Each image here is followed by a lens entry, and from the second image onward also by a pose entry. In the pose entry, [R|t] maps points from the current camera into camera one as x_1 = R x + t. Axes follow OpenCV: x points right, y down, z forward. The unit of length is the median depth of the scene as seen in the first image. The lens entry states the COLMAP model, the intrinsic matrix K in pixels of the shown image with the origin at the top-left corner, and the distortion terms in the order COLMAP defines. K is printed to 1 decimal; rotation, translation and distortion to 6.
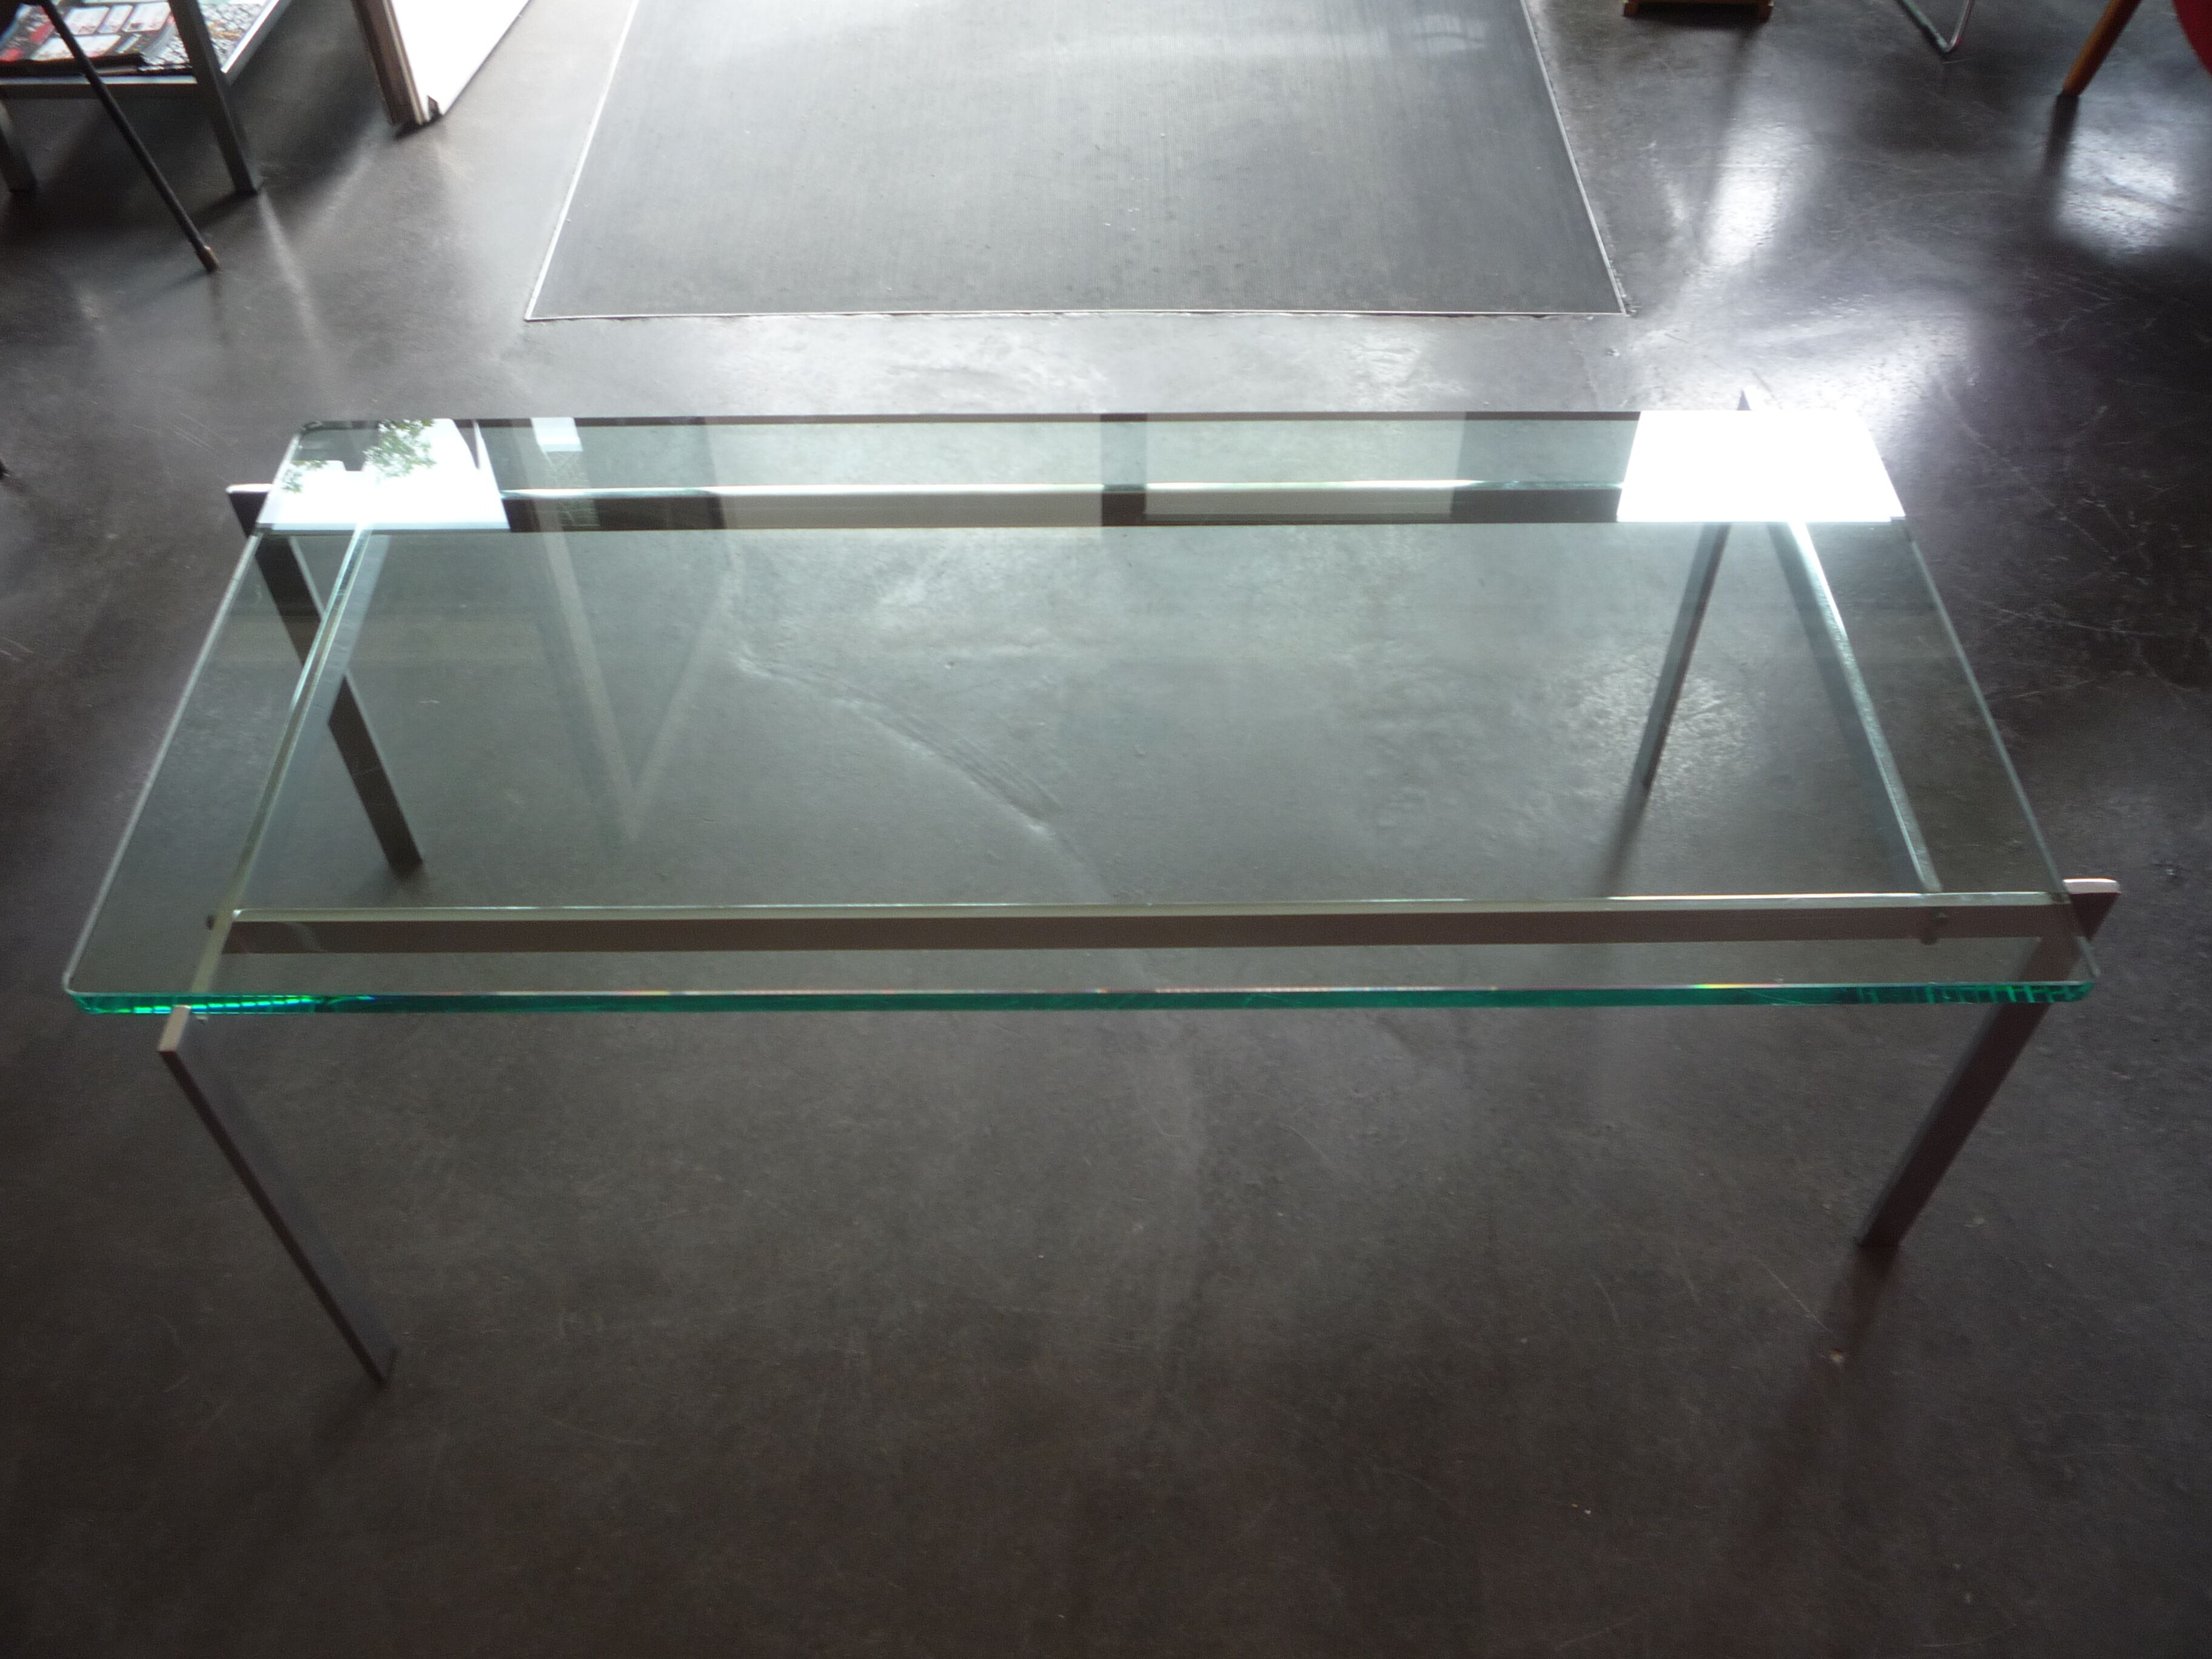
lens RADIAL K [[1932.9, 0, 1106.5], [0, 1932.9, 811.4], [0, 0, 1]] dist [-0.063870, 0.033280]
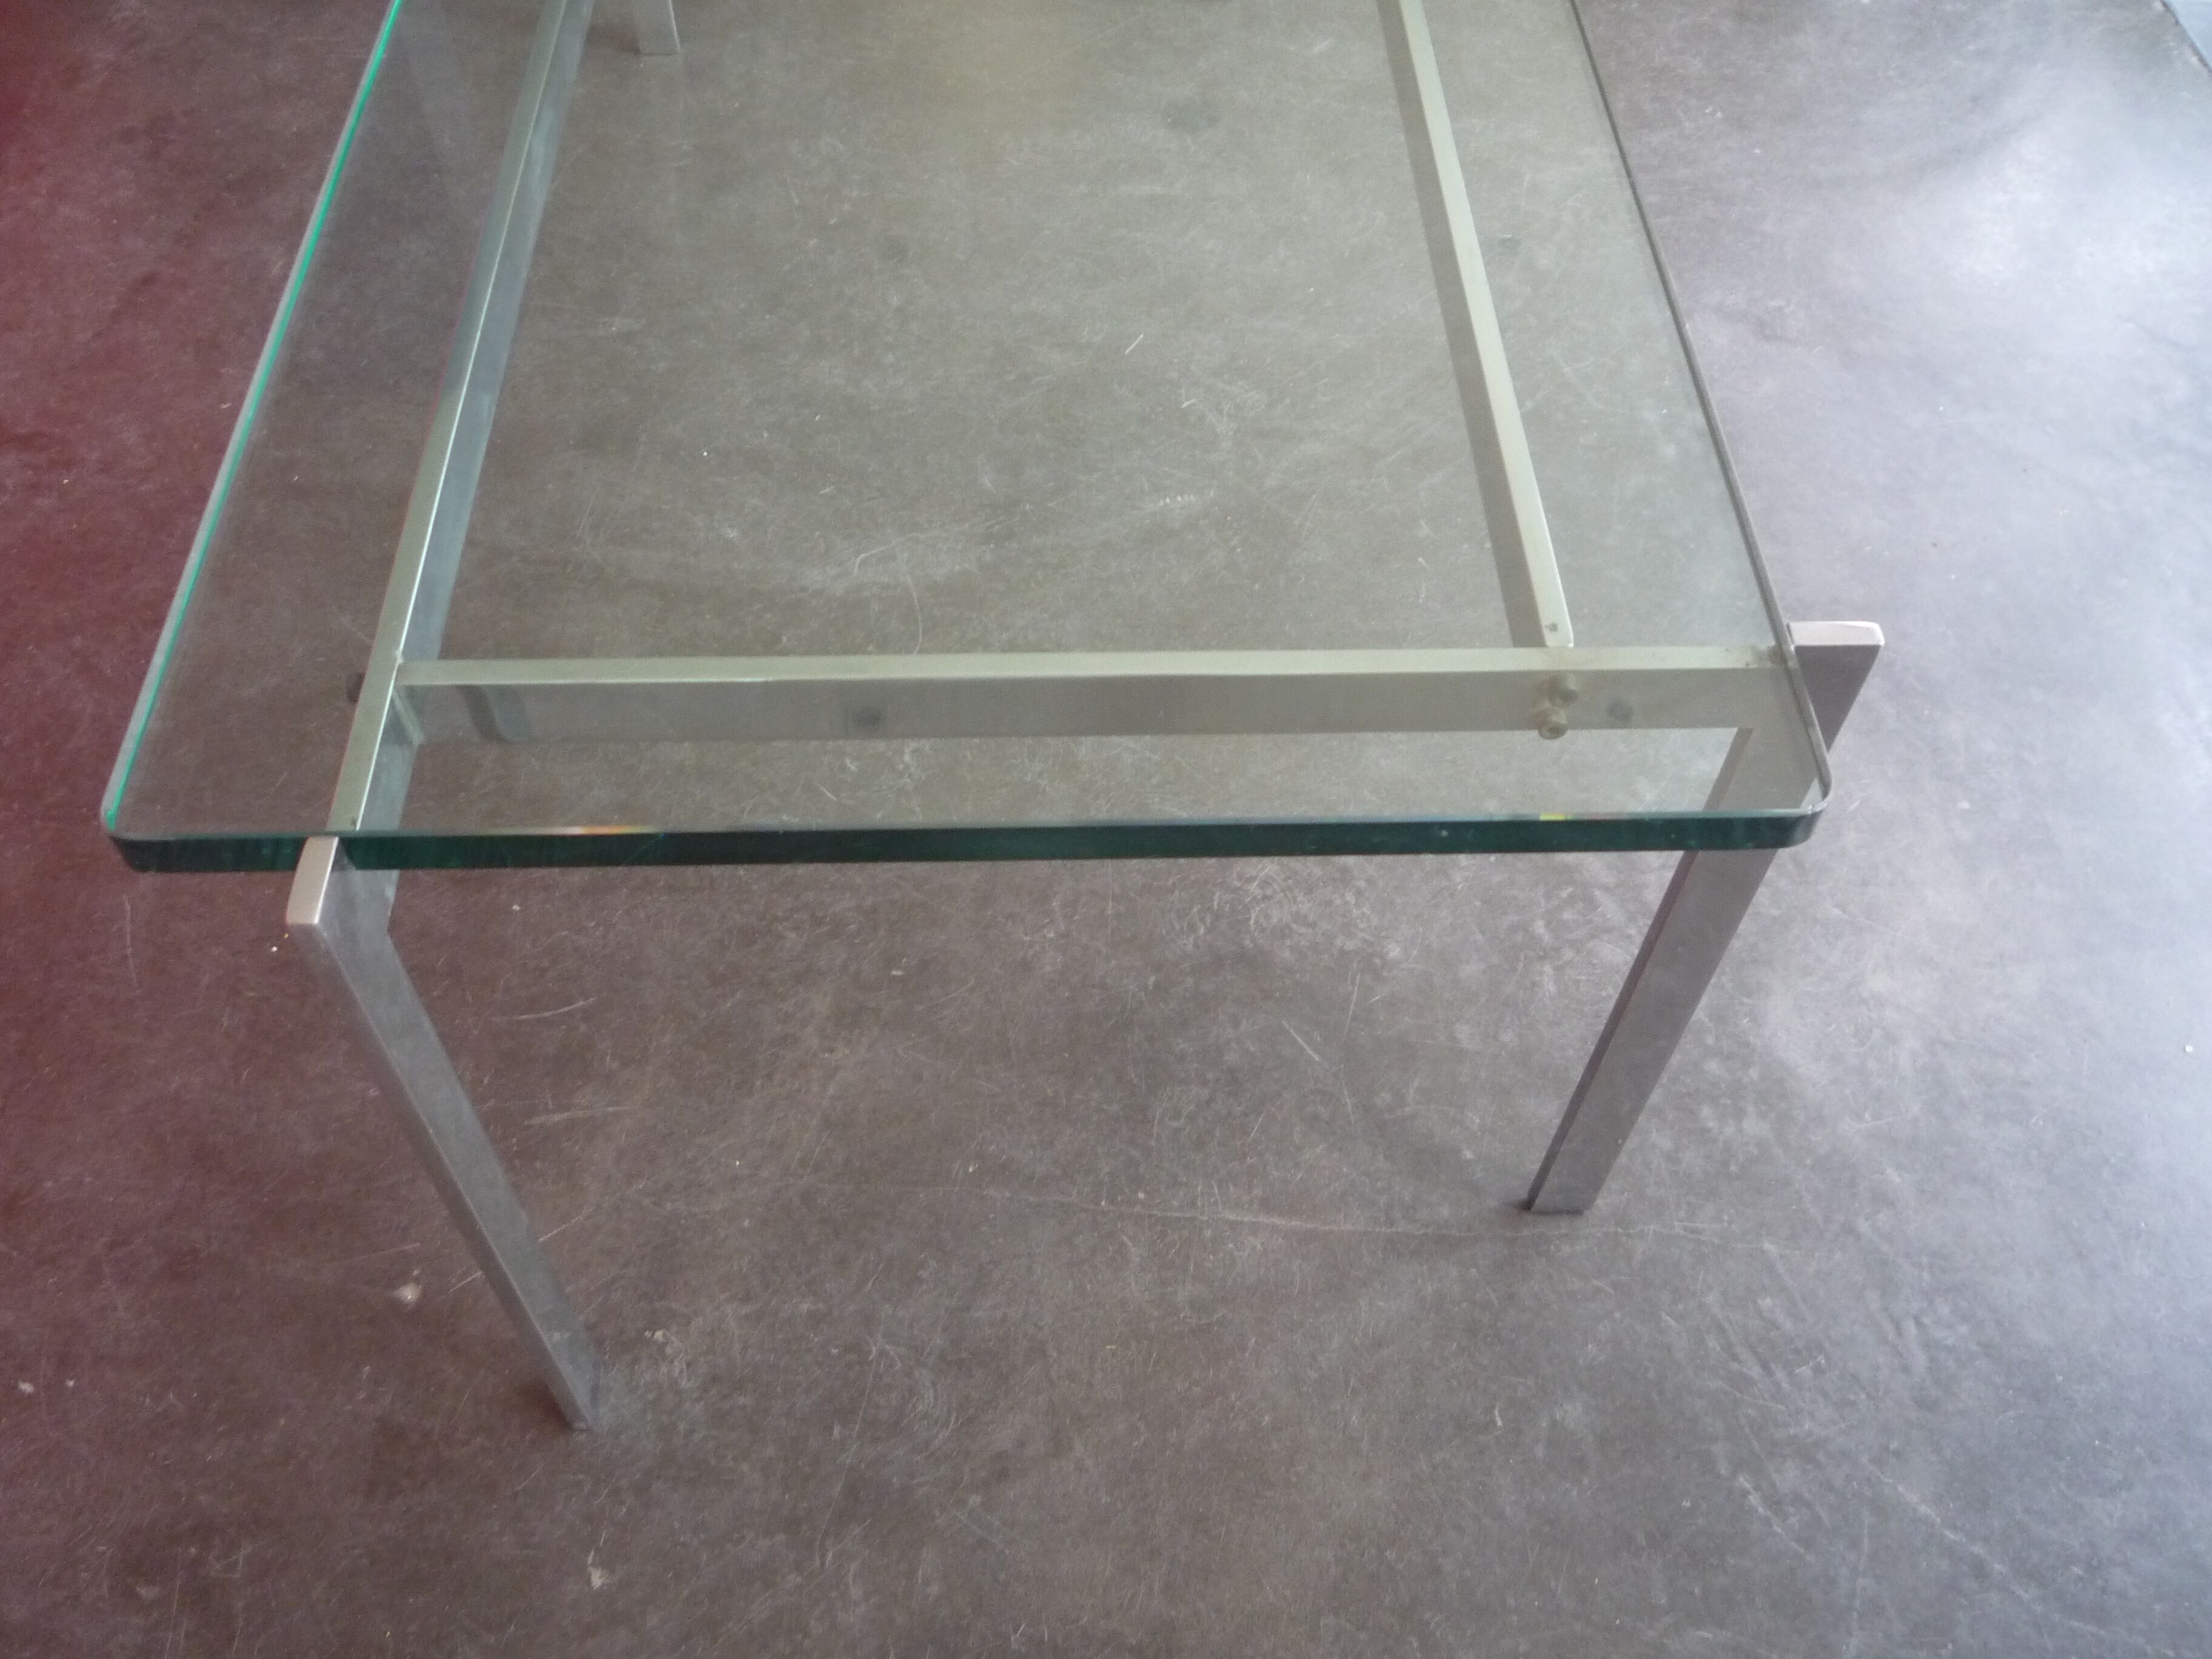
lens RADIAL K [[1932.9, 0, 1094.8], [0, 1932.9, 819.6], [0, 0, 1]] dist [-0.063870, 0.033280]
pose [[0.018991, 0.813470, -0.581296, 0.608821], [-0.765467, 0.385852, 0.514956, -0.290334], [0.643195, 0.435183, 0.630012, 0.626455]]
